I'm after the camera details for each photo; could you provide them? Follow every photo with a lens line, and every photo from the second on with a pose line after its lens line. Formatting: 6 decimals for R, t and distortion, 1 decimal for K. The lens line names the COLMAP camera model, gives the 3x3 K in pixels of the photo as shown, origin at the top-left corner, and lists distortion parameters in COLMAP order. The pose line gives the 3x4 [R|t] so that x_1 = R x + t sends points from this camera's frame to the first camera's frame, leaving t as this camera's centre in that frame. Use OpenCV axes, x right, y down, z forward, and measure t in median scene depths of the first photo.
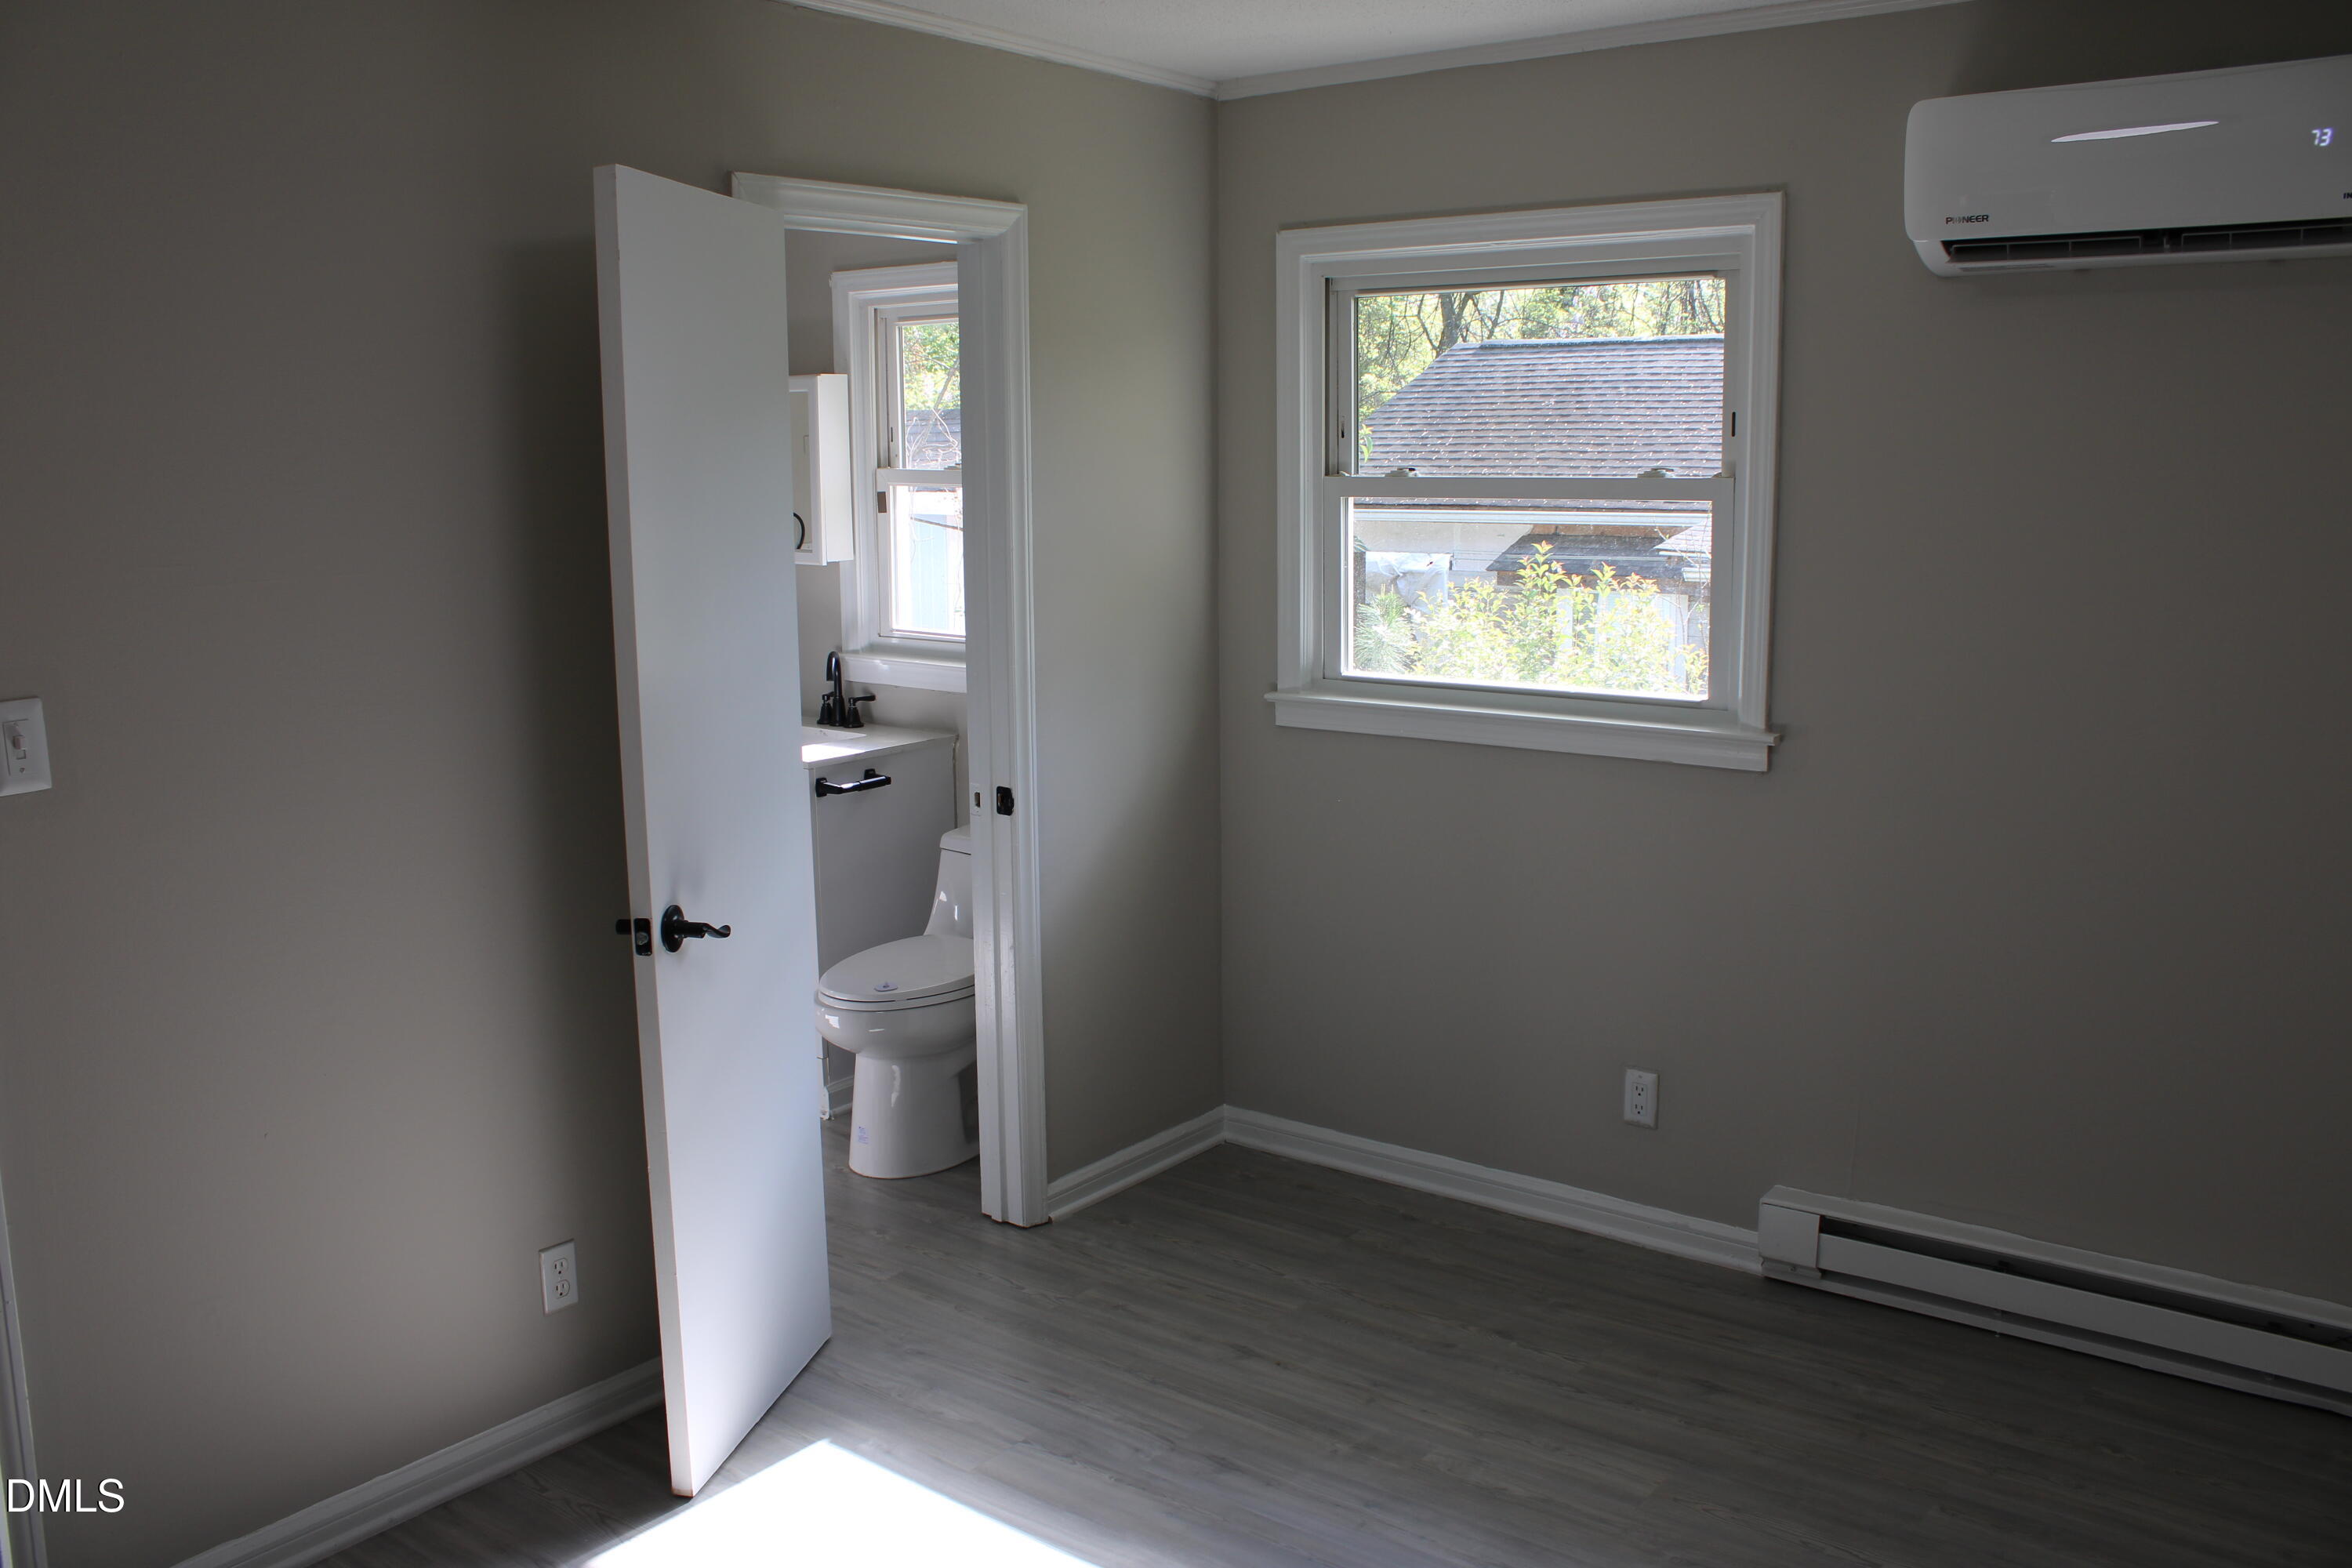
lens RADIAL K [[1955.0, 0, 1176.0], [0, 1955.0, 784.0], [0, 0, 1]] dist [-0.175153, 0.180283]
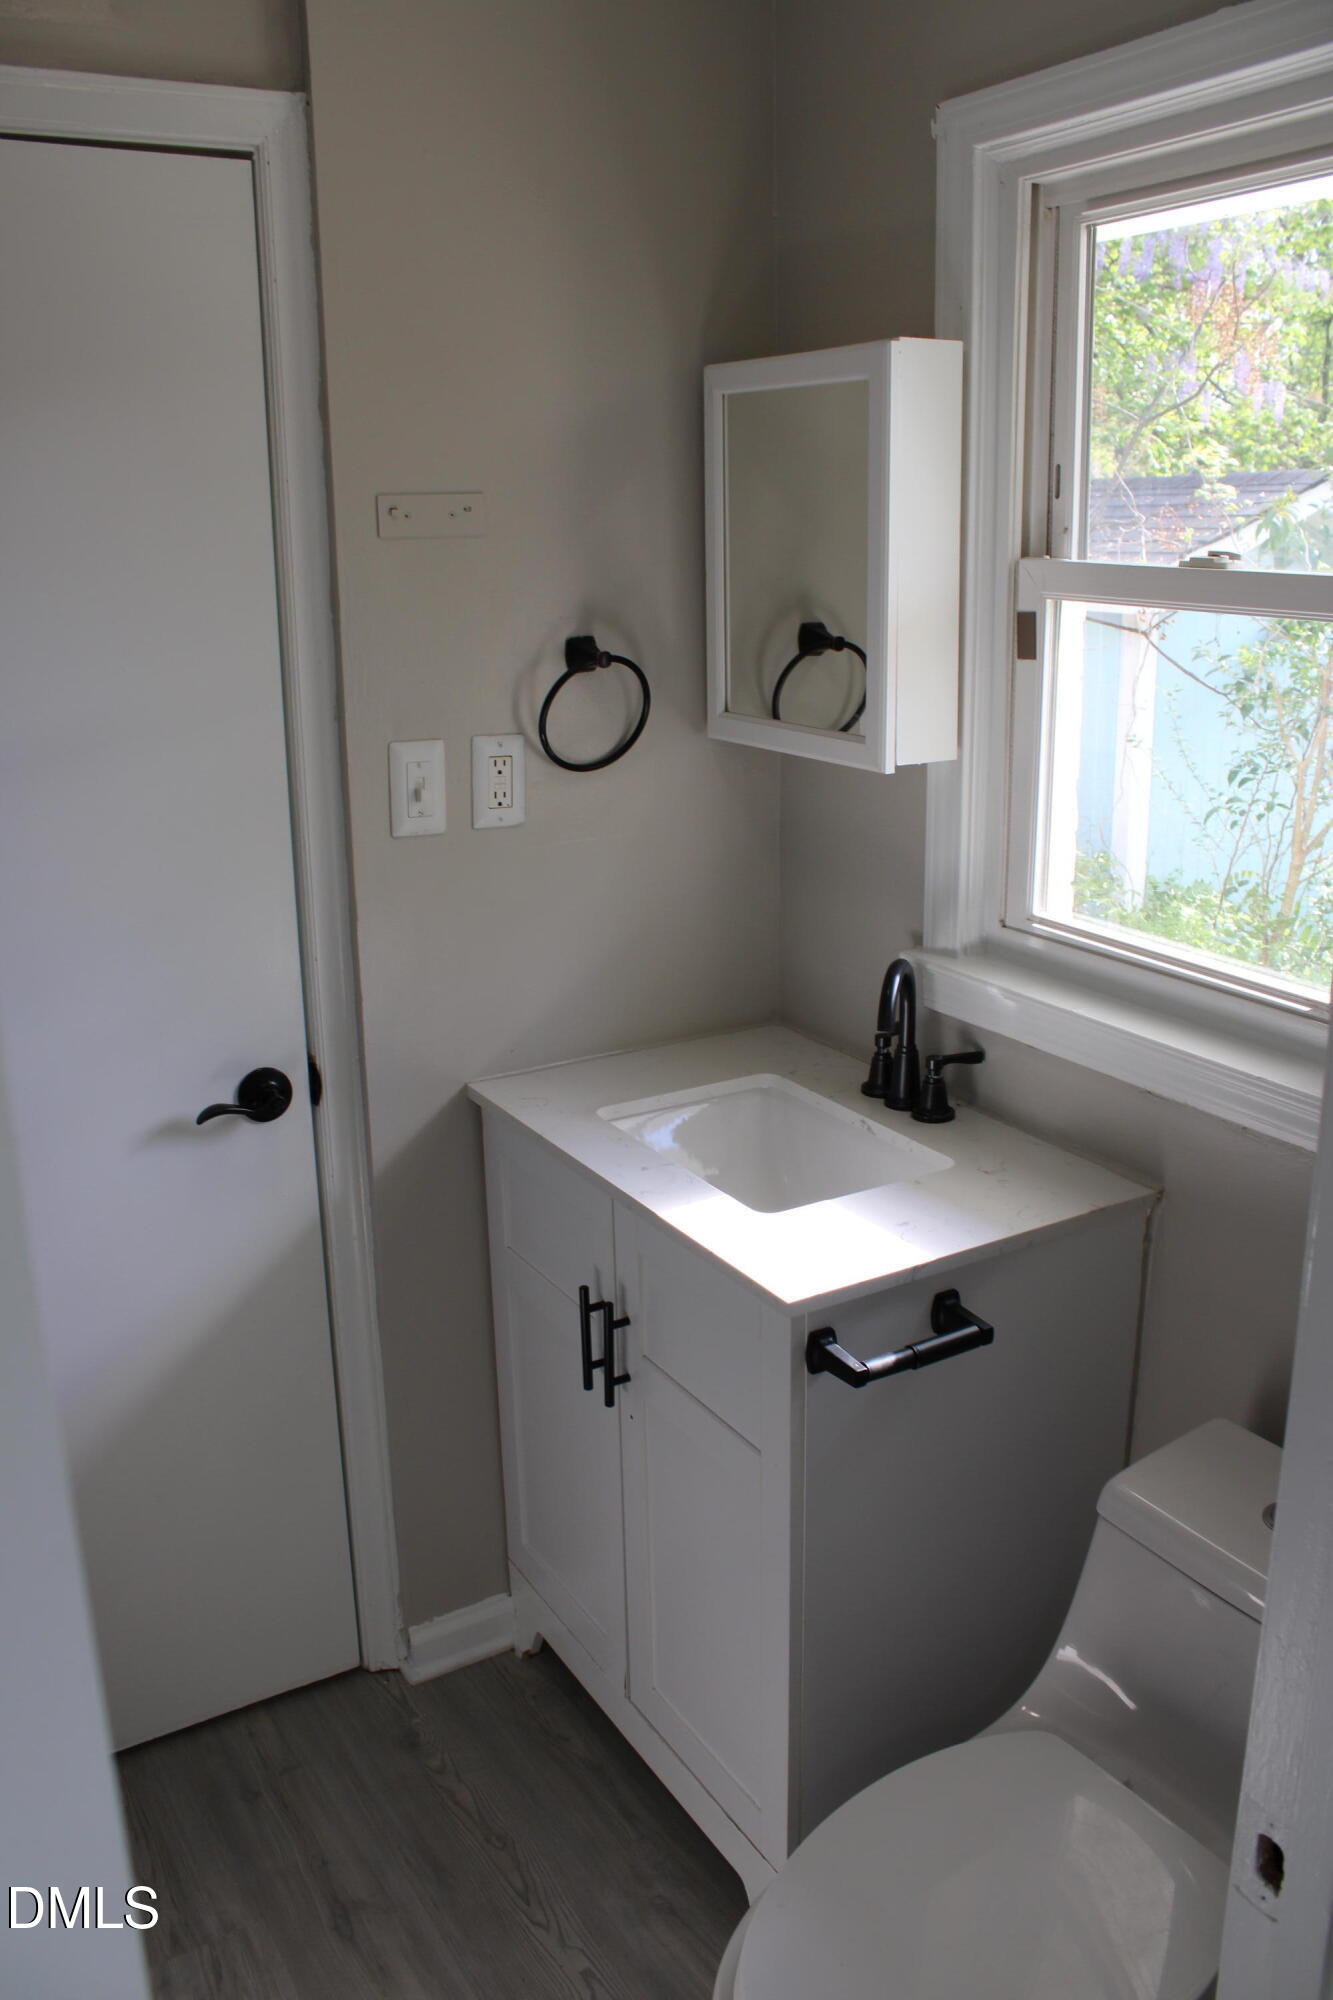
lens RADIAL K [[1662.4, 0, 673.4], [0, 1662.4, 945.4], [0, 0, 1]] dist [-0.175153, 0.180283]
pose [[0.931533, 0.092389, -0.351724, -0.086906], [-0.052631, 0.991258, 0.120986, -0.113949], [0.359827, -0.094191, 0.928252, 0.605629]]
